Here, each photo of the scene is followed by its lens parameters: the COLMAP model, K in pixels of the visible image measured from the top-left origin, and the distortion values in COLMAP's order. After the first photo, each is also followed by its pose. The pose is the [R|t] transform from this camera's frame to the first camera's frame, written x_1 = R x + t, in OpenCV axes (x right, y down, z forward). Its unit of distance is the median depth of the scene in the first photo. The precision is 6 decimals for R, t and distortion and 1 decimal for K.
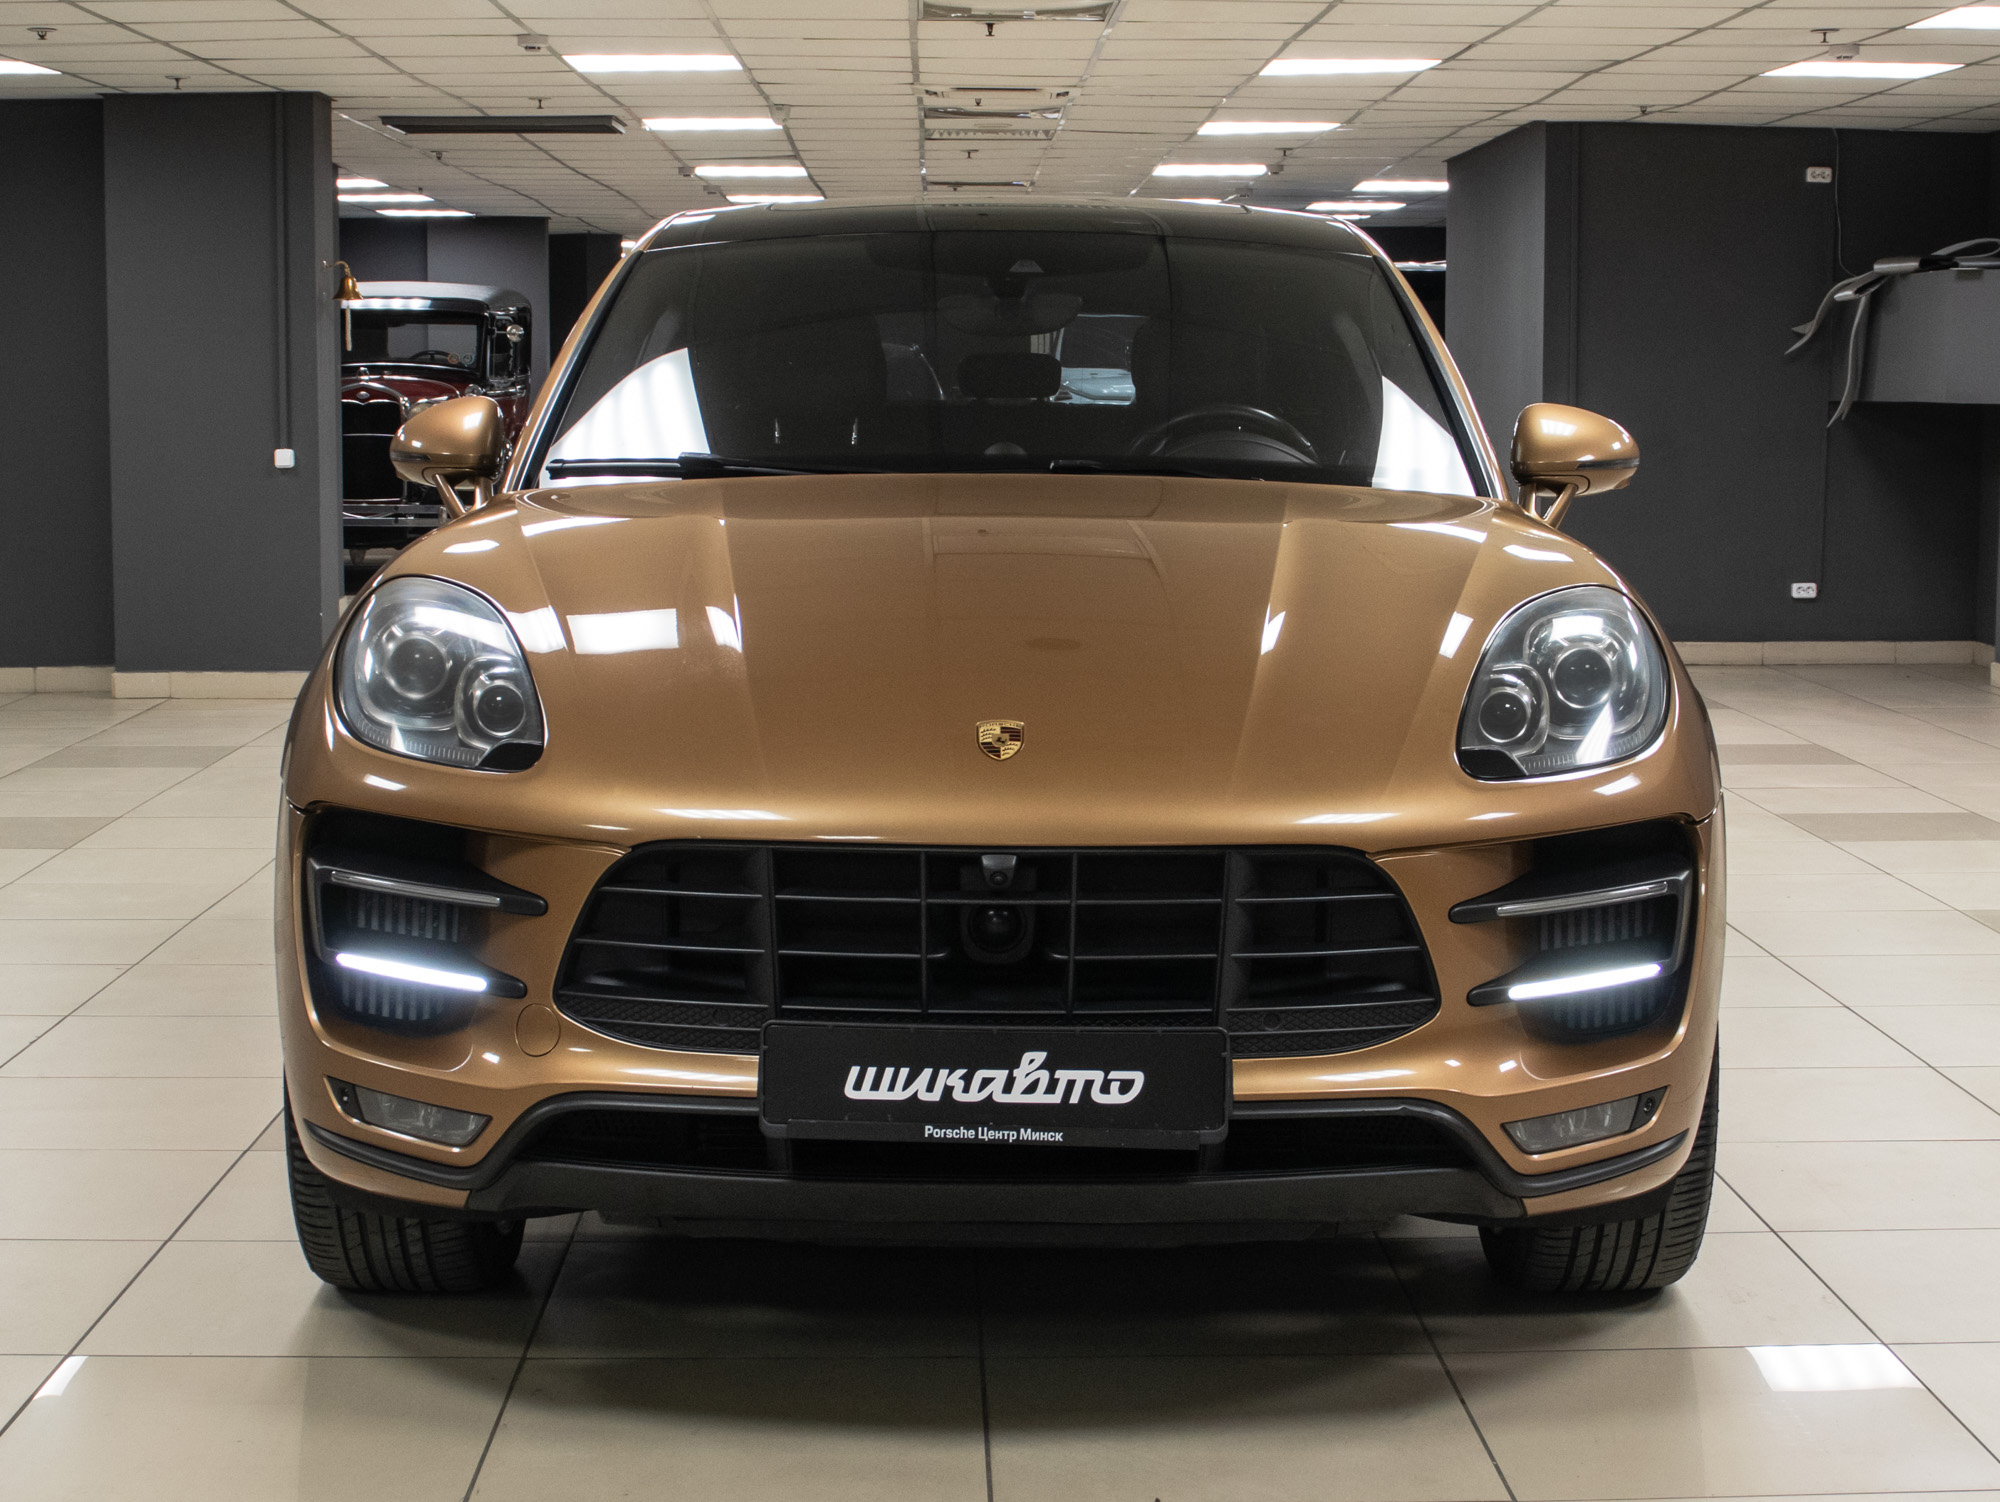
lens RADIAL K [[3446.0, 0, 1000.0], [0, 3446.0, 751.0], [0, 0, 1]] dist [-0.118778, -0.128179]
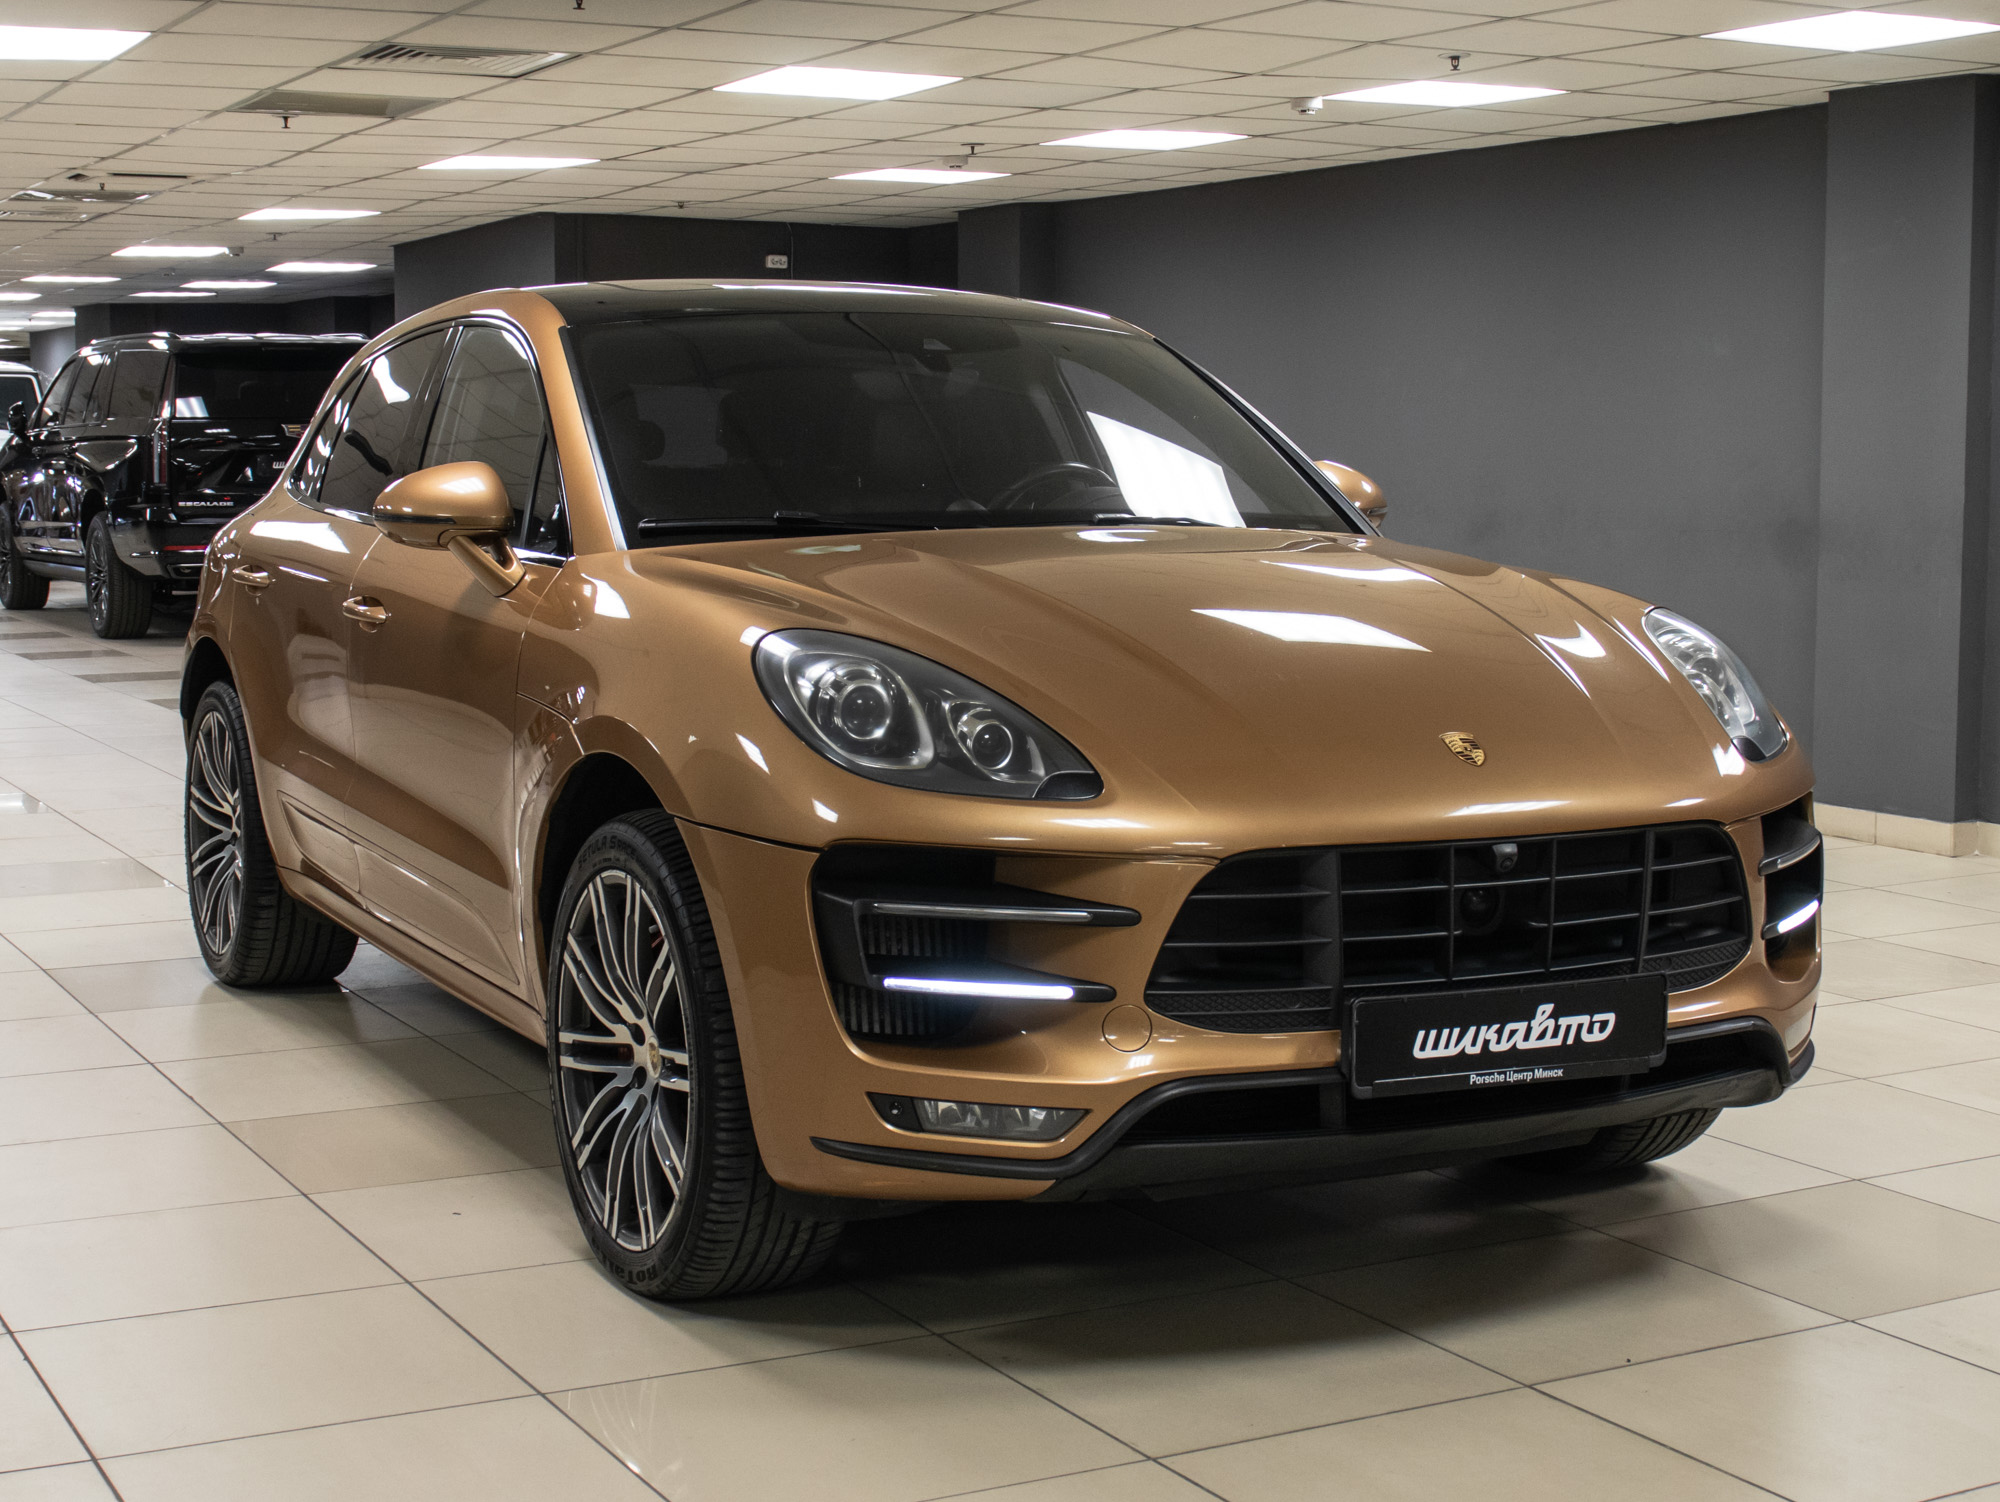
lens RADIAL K [[3021.1, 0, 1000.0], [0, 3021.1, 751.0], [0, 0, 1]] dist [-0.126377, -0.040639]
pose [[0.891470, -0.049867, 0.450326, -0.629985], [0.051238, 0.998645, 0.009154, -0.020976], [-0.450172, 0.014914, 0.892817, 0.141937]]
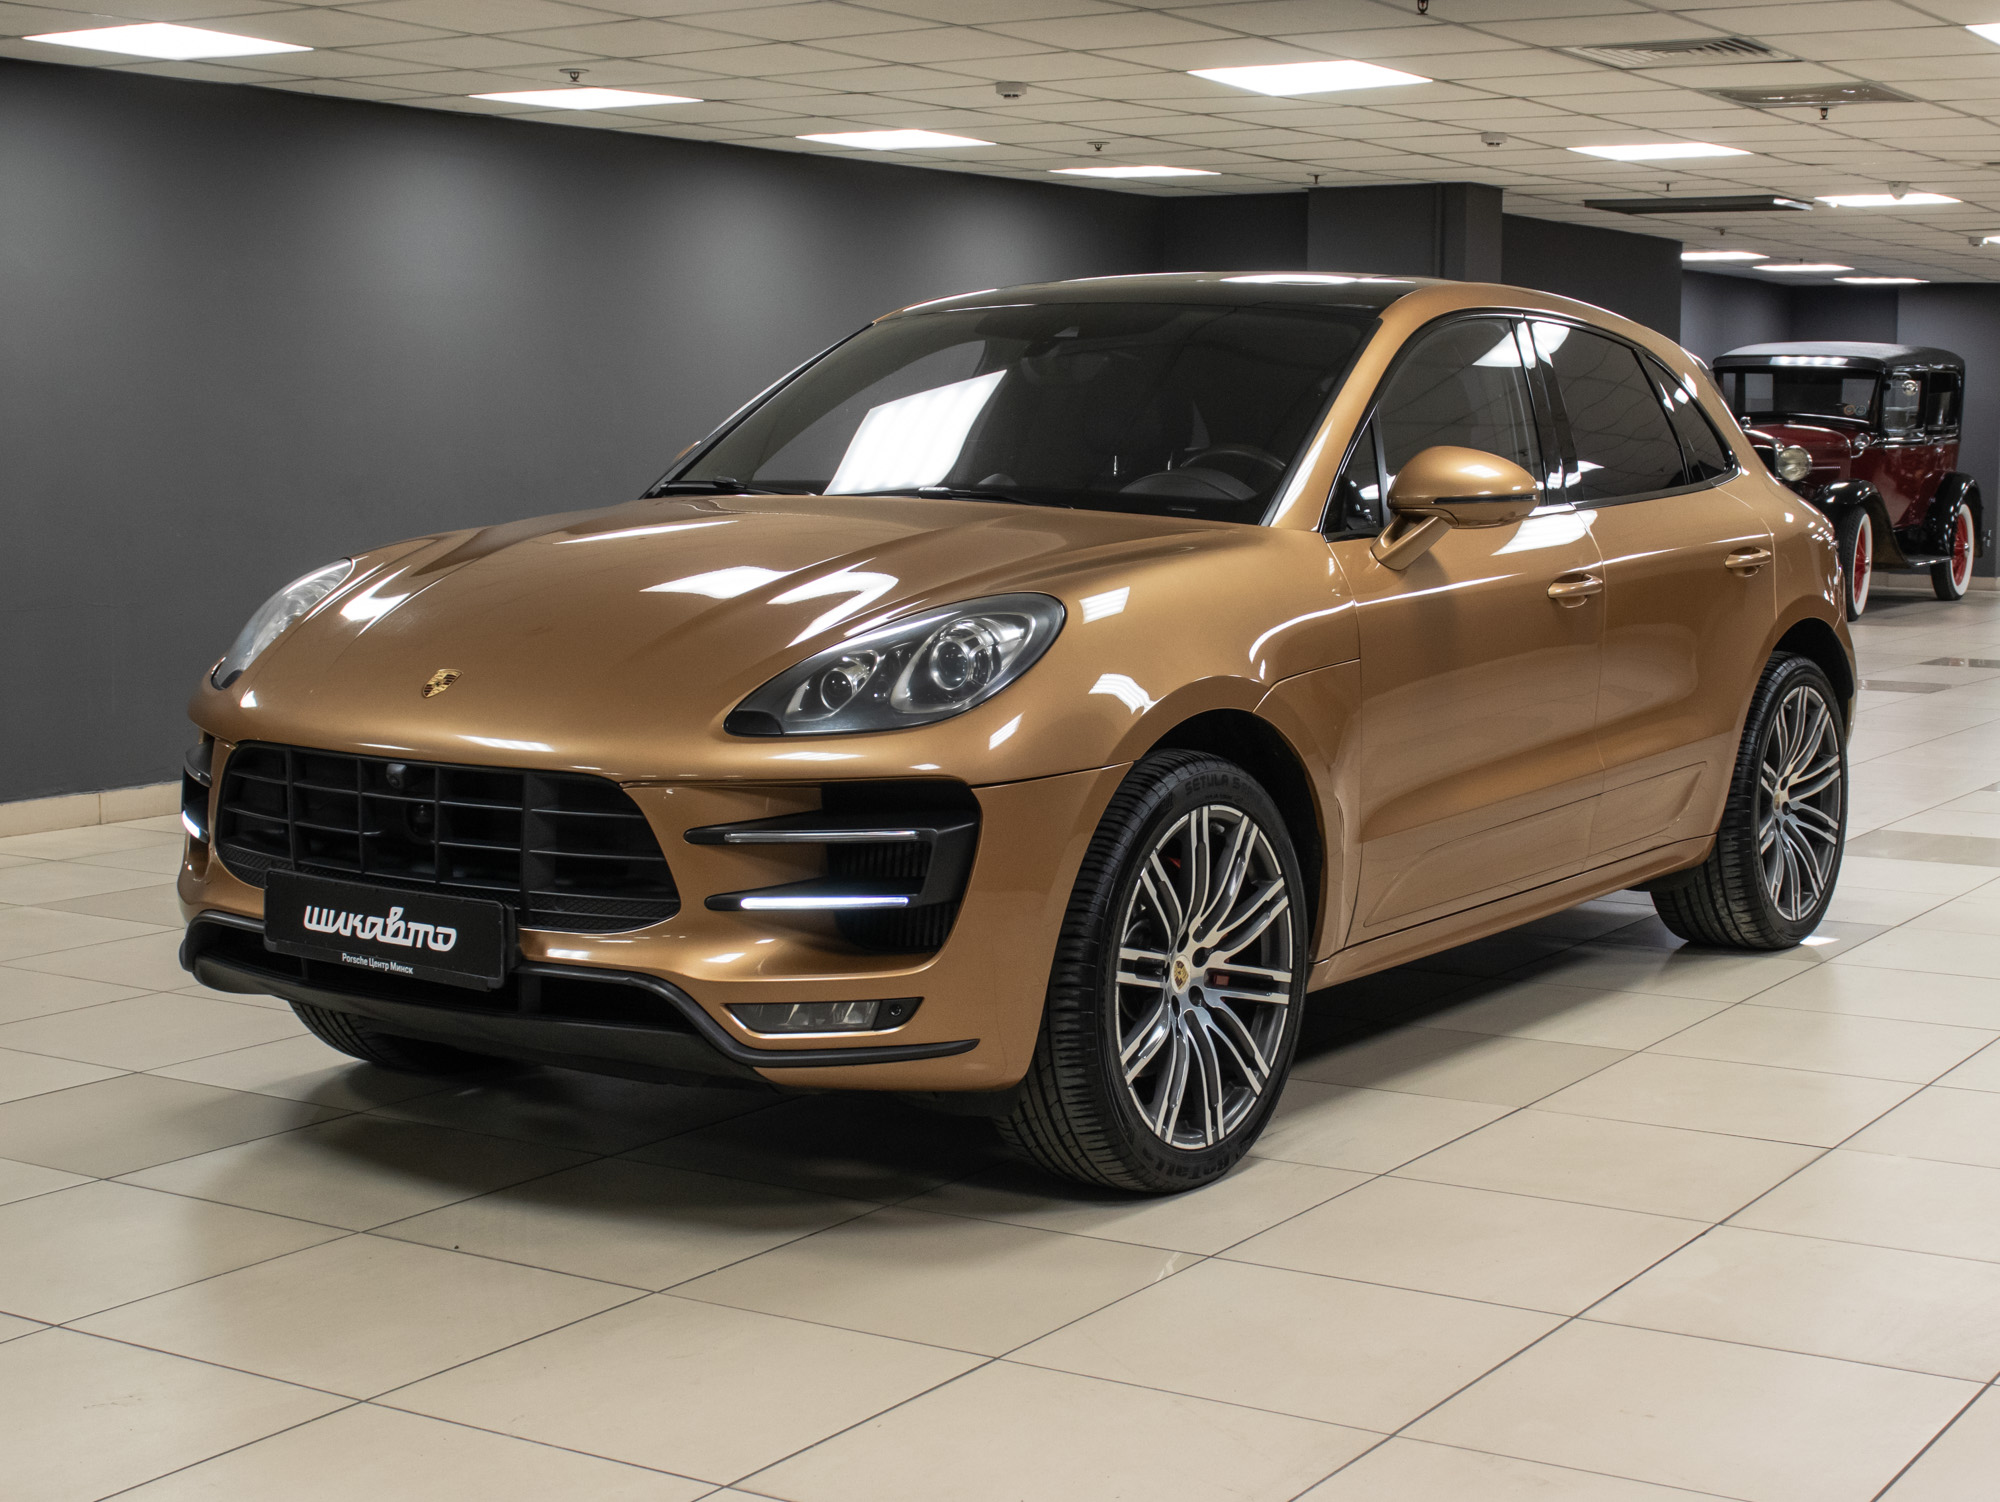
lens RADIAL K [[3065.1, 0, 1000.0], [0, 3065.1, 751.0], [0, 0, 1]] dist [-0.099053, -0.023775]
pose [[0.827772, 0.061755, -0.557655, 0.890155], [-0.063207, 0.997861, 0.016681, -0.011173], [0.557493, 0.021440, 0.829905, 0.113594]]
